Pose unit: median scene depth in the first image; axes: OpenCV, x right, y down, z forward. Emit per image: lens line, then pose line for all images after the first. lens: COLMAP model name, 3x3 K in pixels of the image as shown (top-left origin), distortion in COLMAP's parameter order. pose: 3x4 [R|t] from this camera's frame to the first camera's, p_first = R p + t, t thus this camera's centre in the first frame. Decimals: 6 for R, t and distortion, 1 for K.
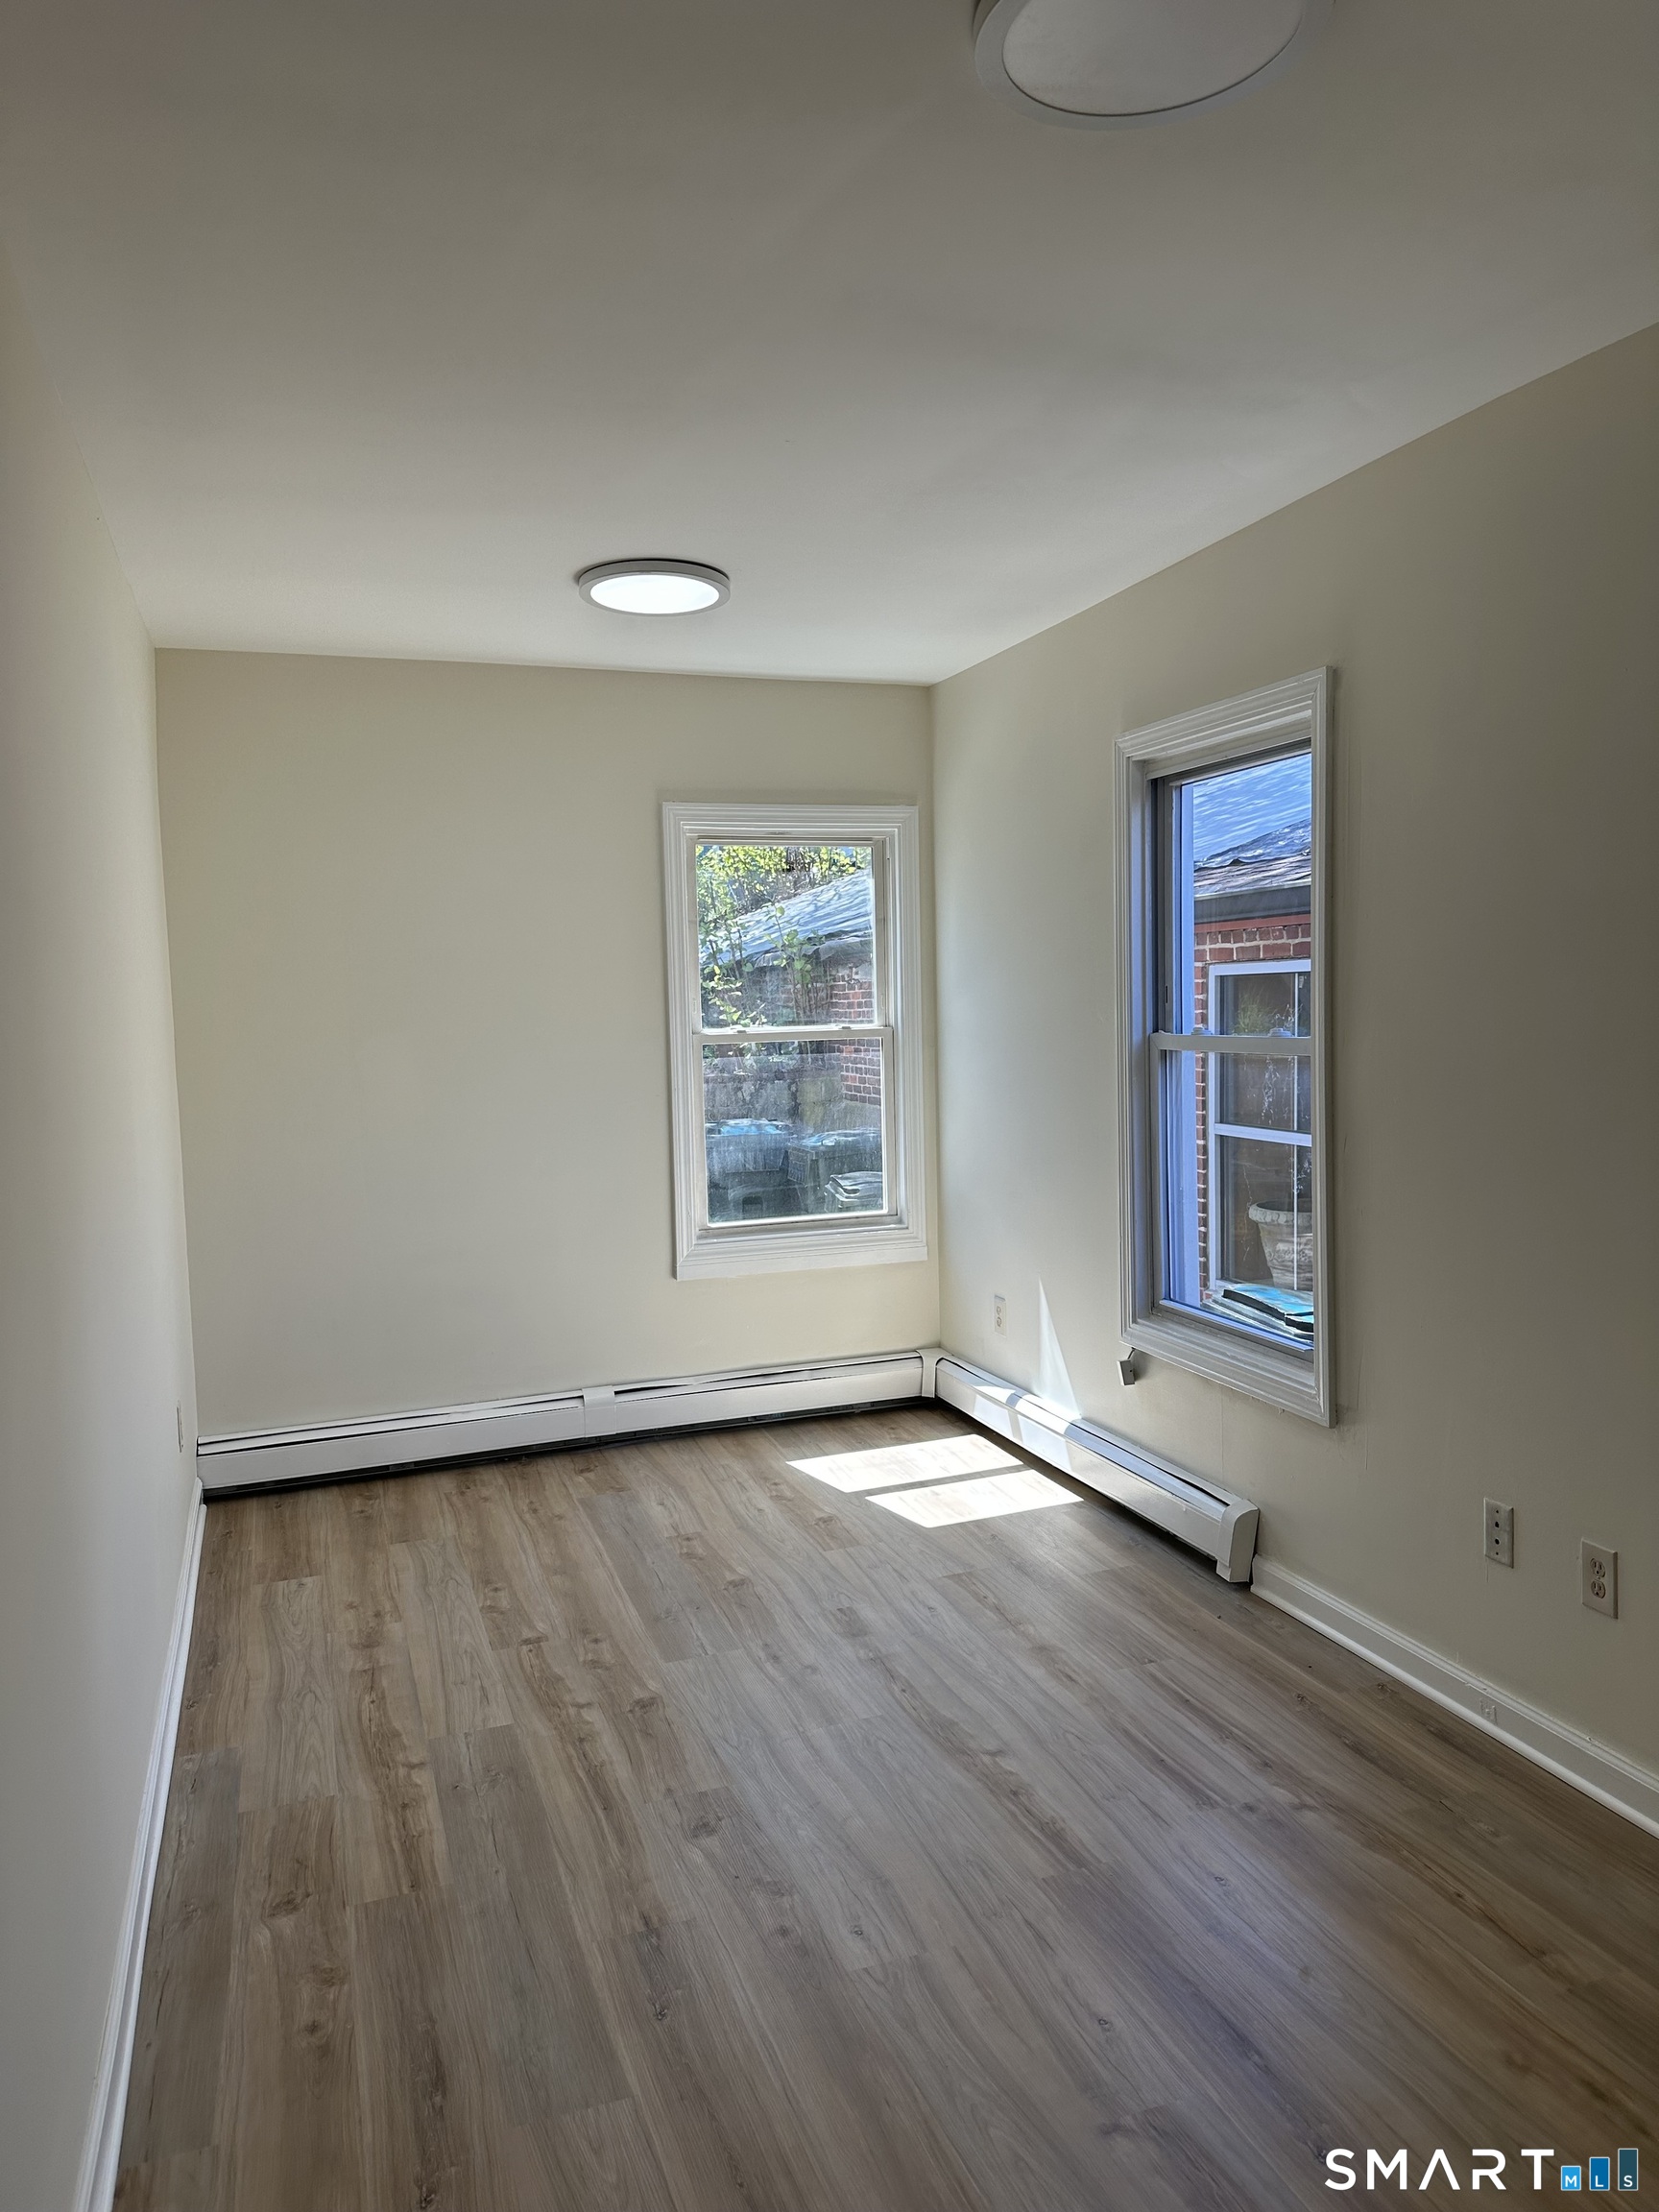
lens RADIAL K [[1539.8, 0, 831.9], [0, 1539.8, 1101.5], [0, 0, 1]] dist [-0.012989, -0.011356]
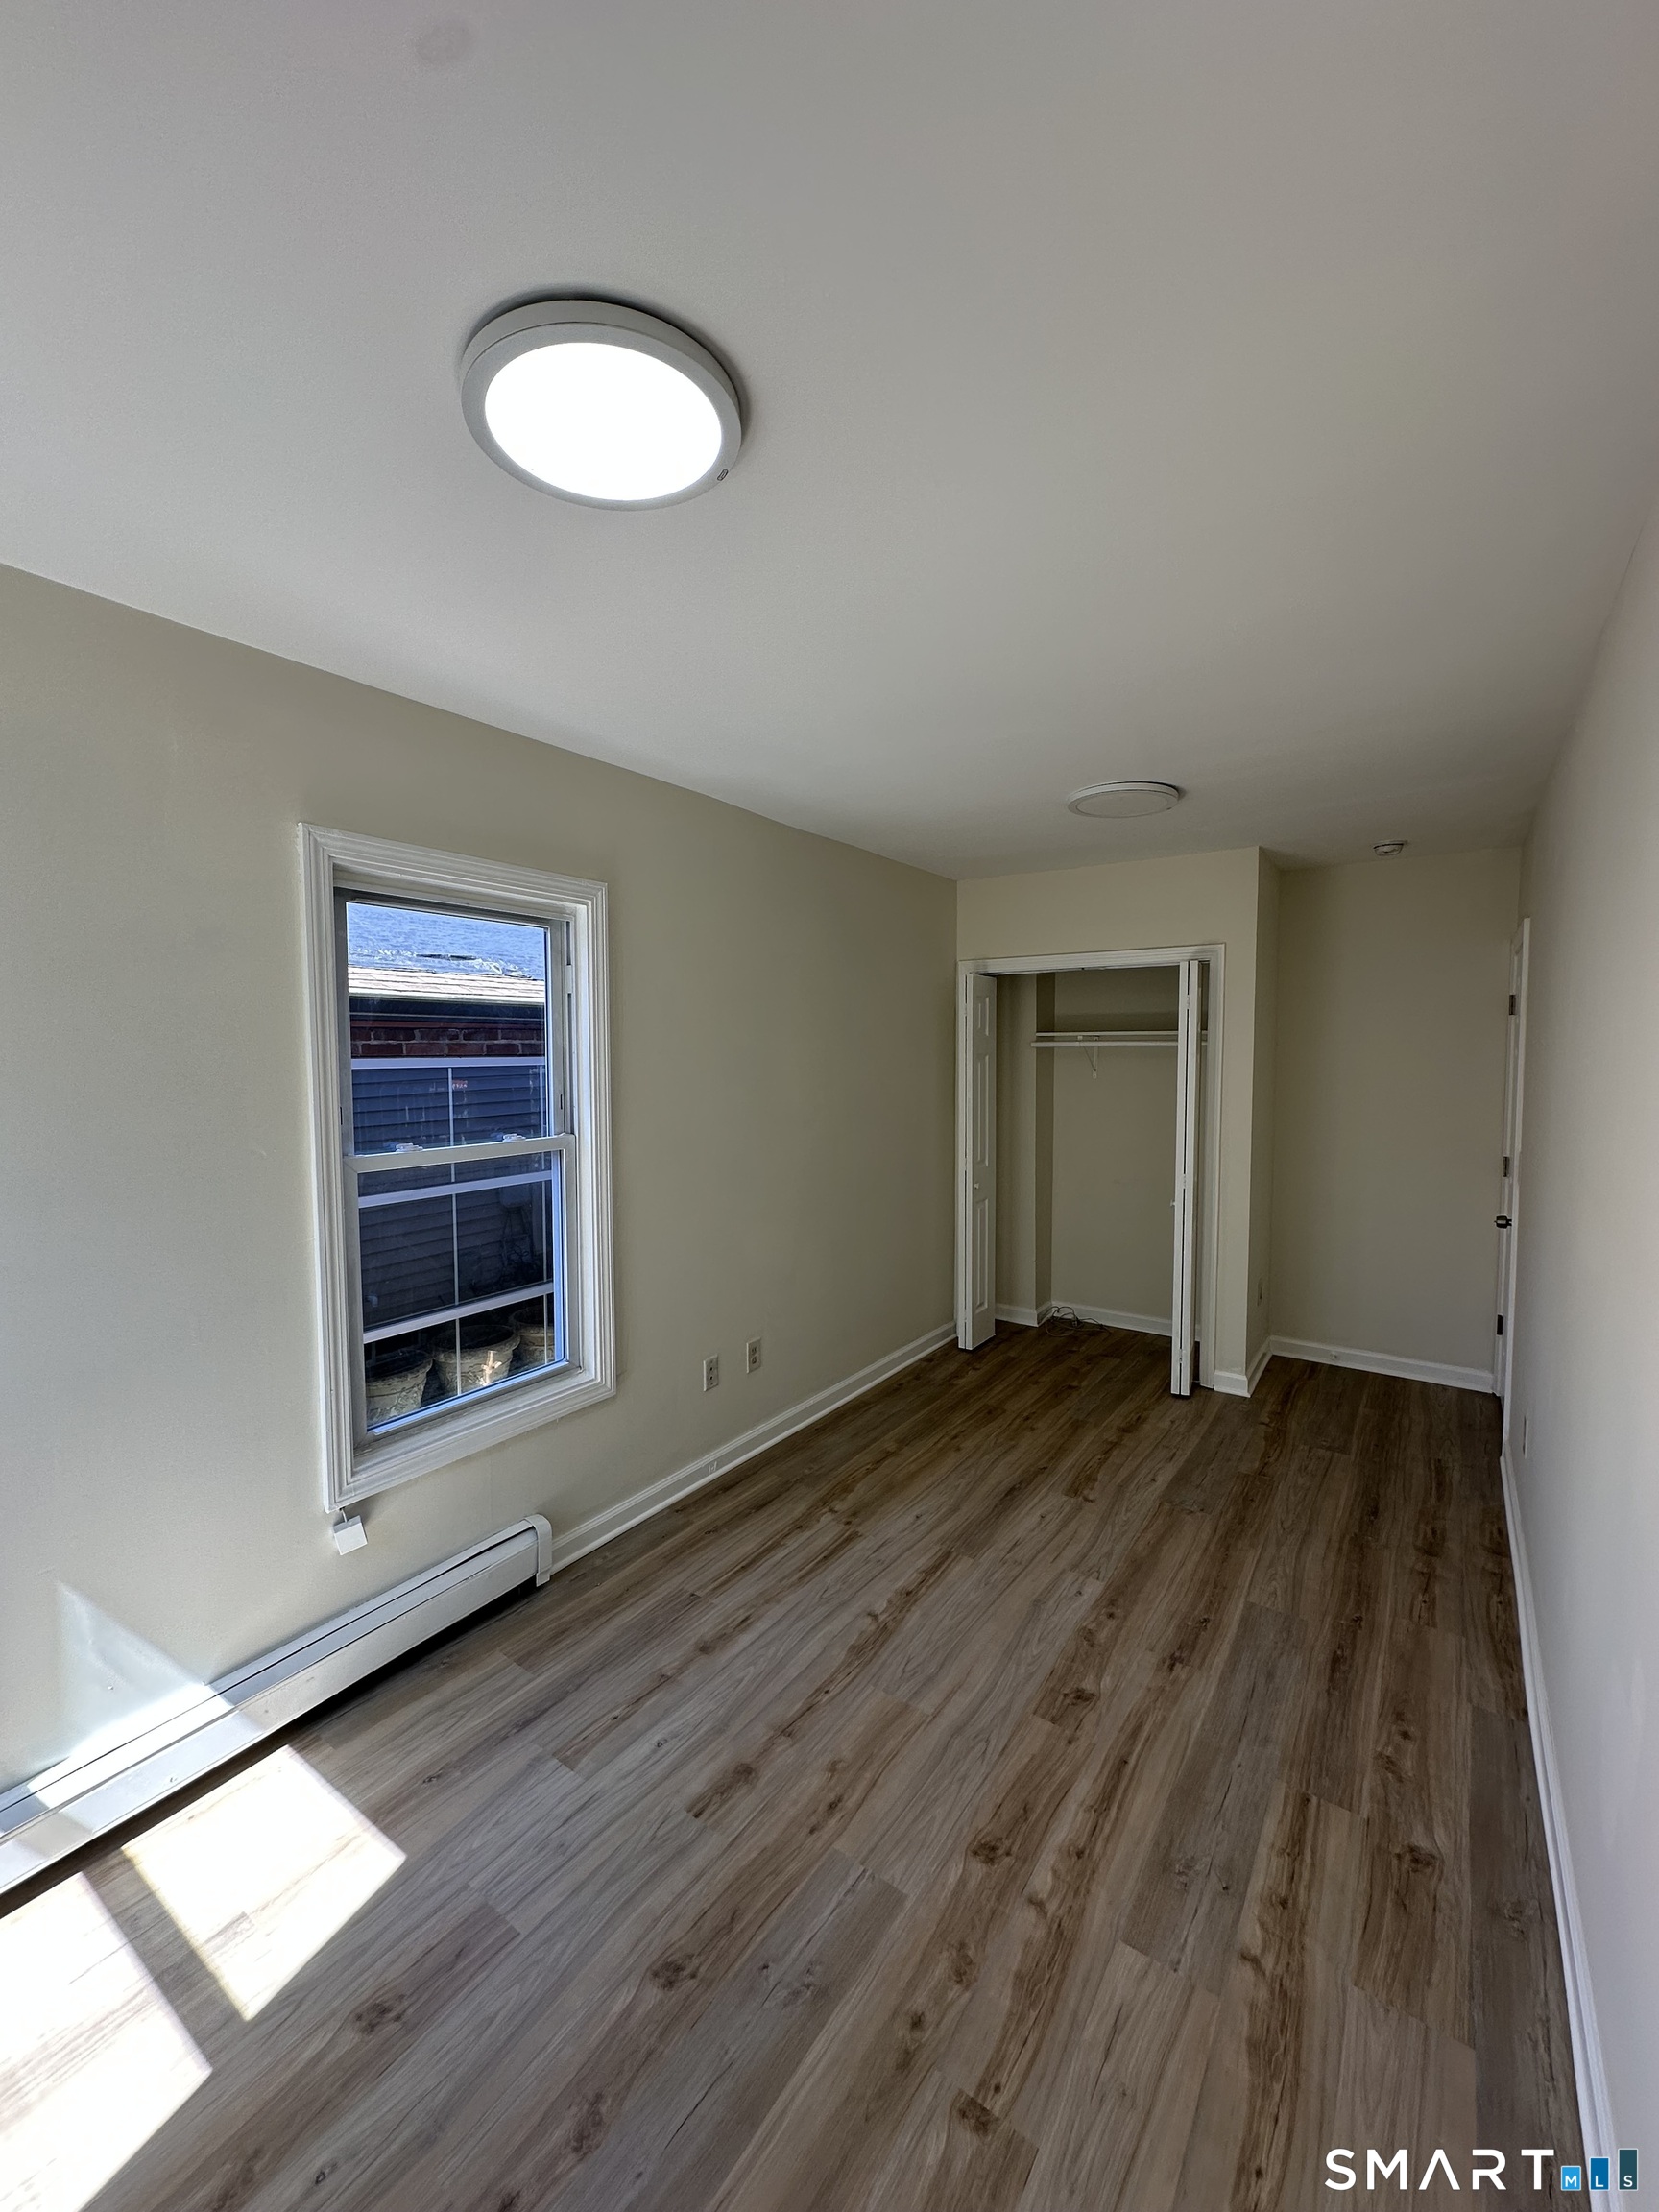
lens RADIAL K [[881.5, 0, 830.9], [0, 881.5, 1103.1], [0, 0, 1]] dist [-0.001603, 0.000606]
pose [[-0.578972, -0.027355, 0.814889, -0.556915], [0.075707, 0.993316, 0.087134, -0.144561], [-0.811825, 0.112141, -0.573031, 1.490769]]
